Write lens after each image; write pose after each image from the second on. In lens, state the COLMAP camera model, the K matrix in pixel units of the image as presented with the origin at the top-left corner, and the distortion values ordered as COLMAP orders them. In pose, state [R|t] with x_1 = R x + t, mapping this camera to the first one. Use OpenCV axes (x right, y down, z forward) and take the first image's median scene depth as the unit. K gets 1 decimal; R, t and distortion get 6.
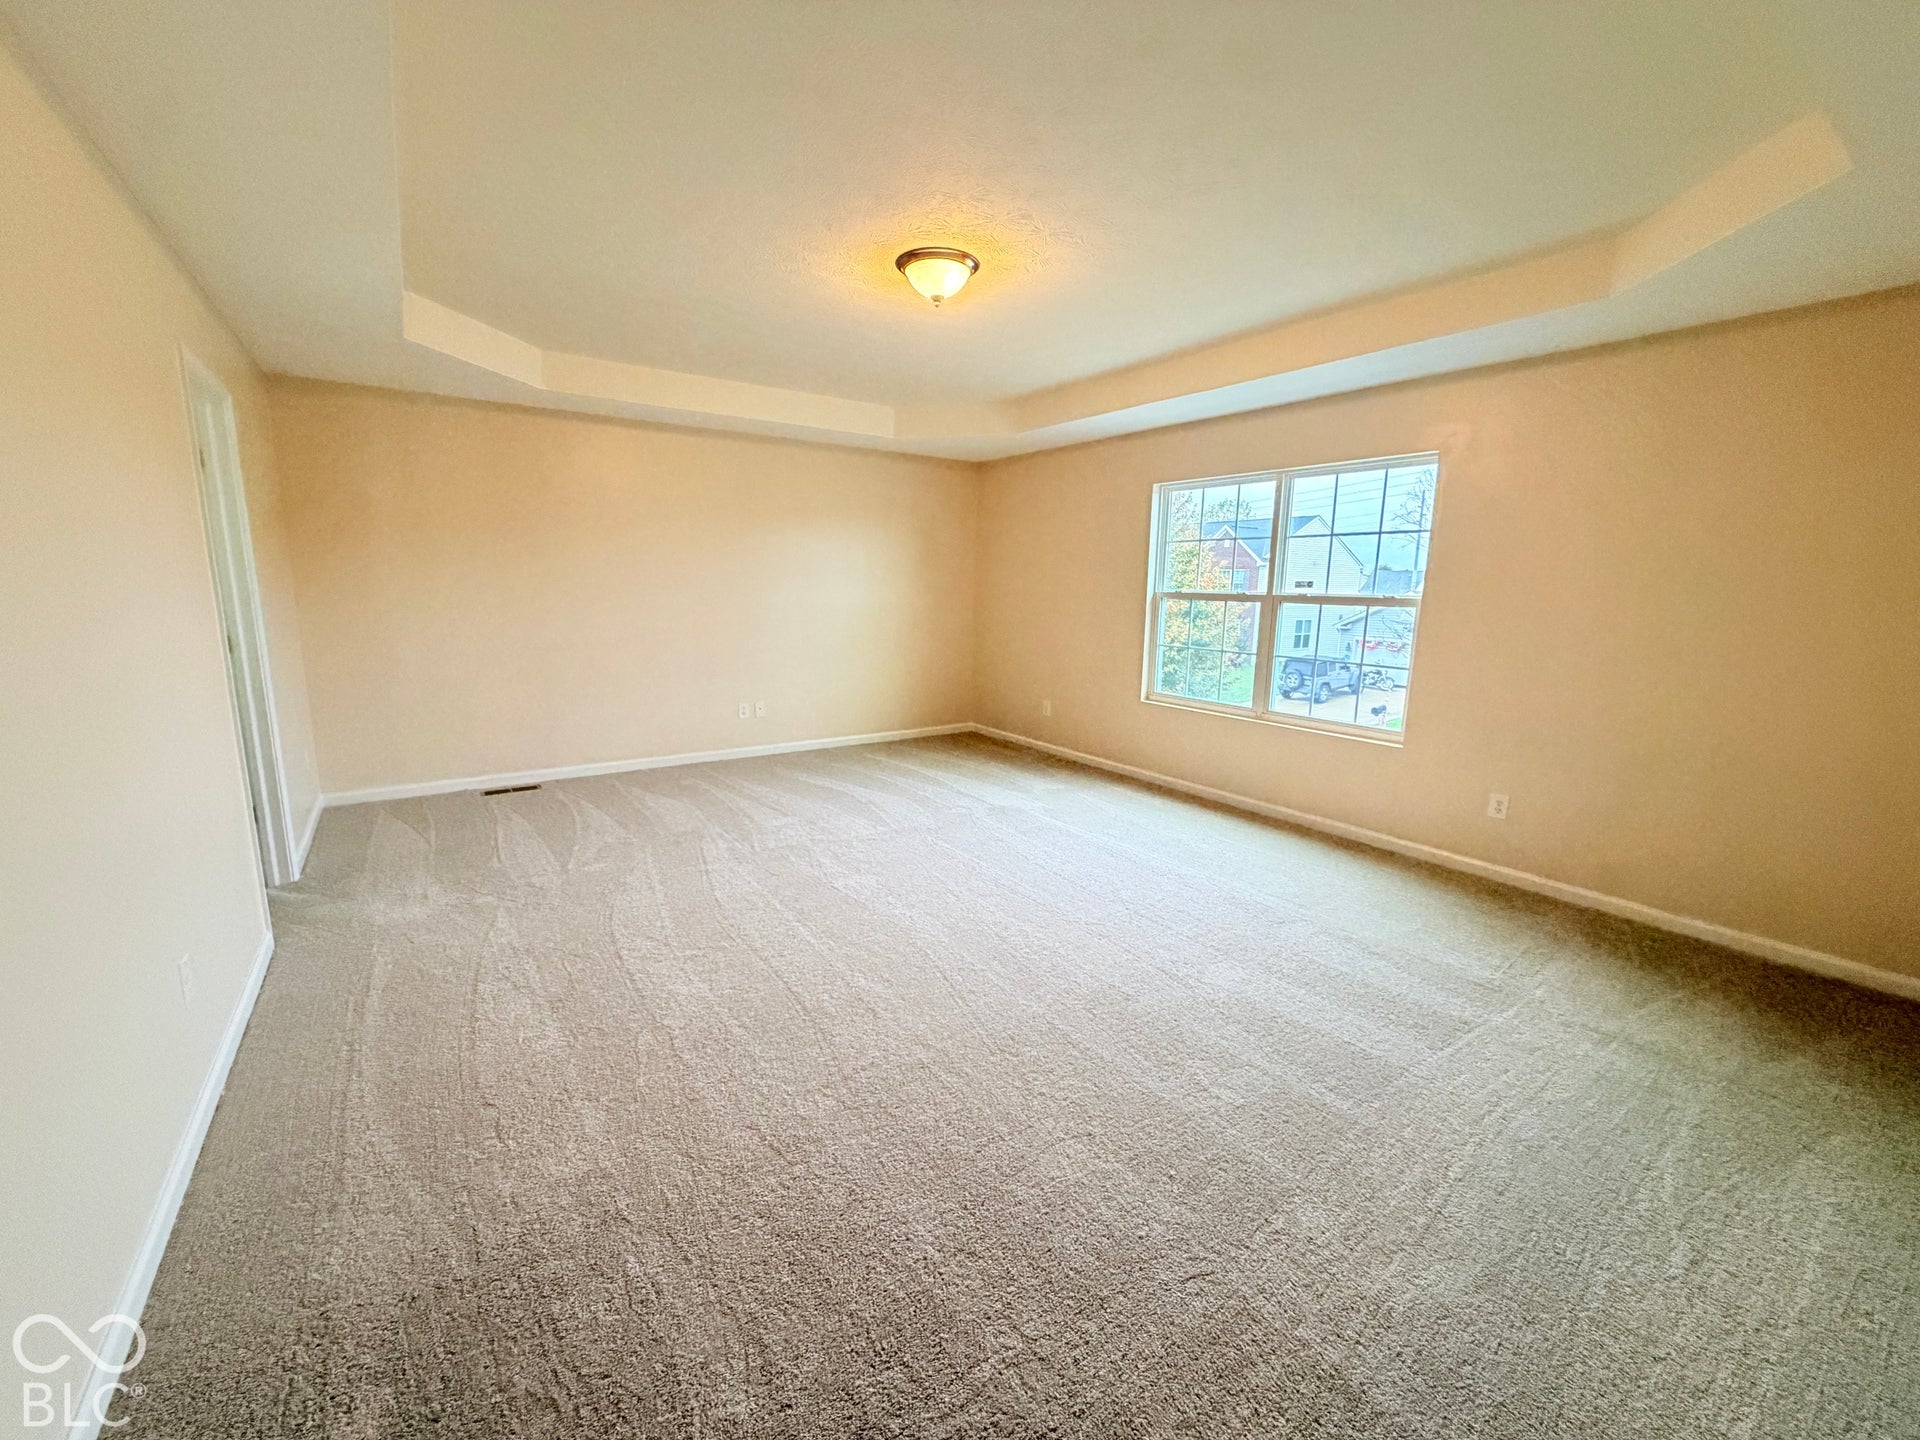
lens RADIAL K [[768.5, 0, 960.0], [0, 768.5, 720.0], [0, 0, 1]] dist [0.008460, -0.000068]
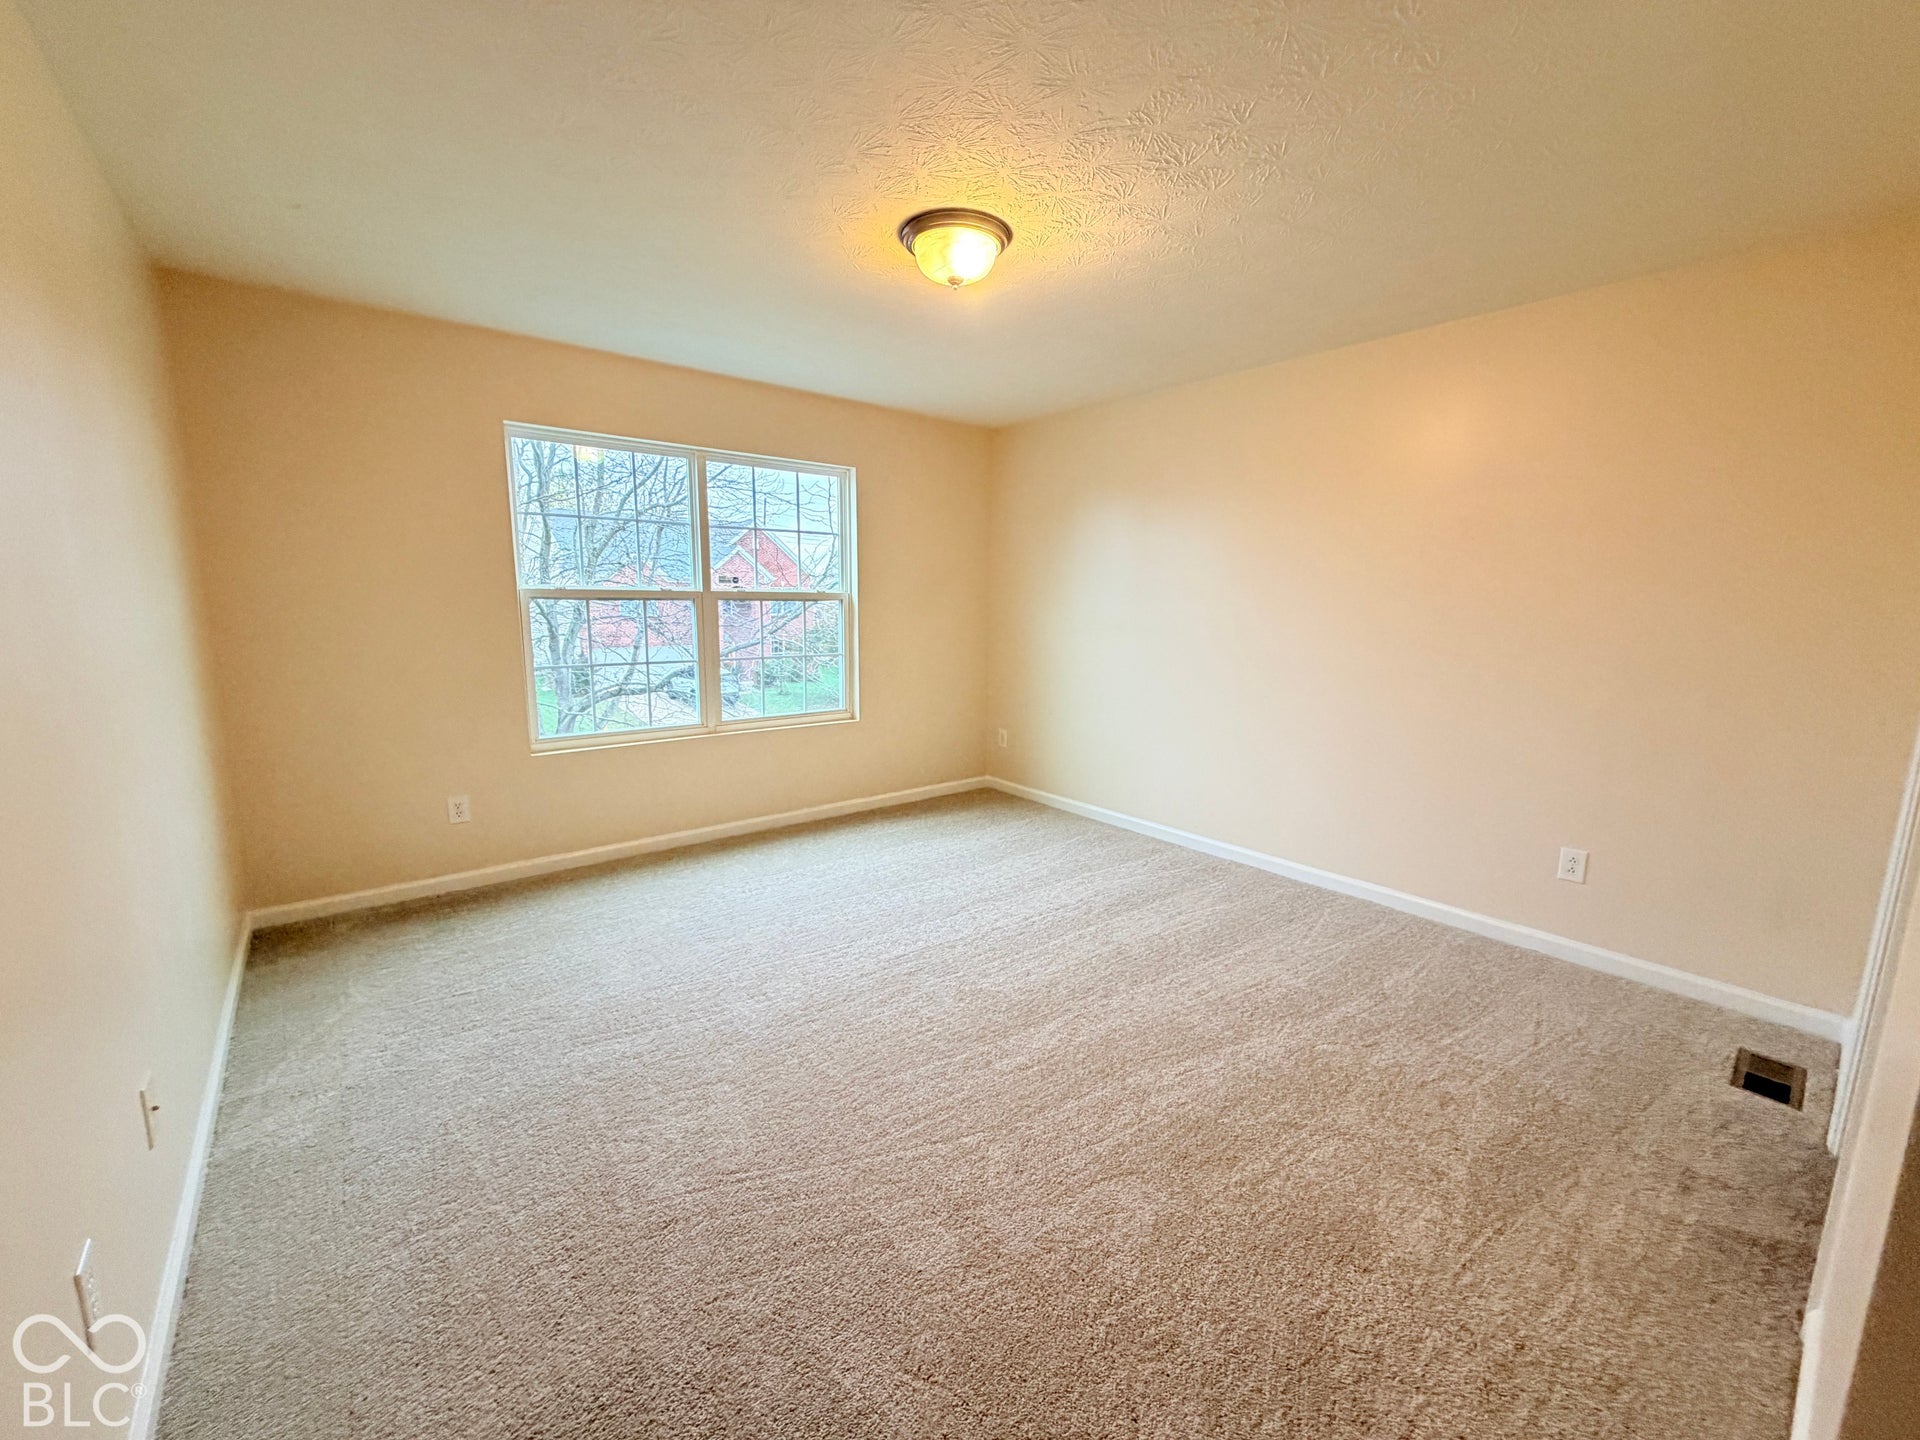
lens RADIAL K [[768.5, 0, 960.0], [0, 768.5, 720.0], [0, 0, 1]] dist [0.008460, -0.000068]
pose [[-0.069145, -0.177143, 0.981753, -0.505267], [0.161822, 0.969084, 0.186255, -0.138917], [-0.984395, 0.171748, -0.038342, 0.786518]]
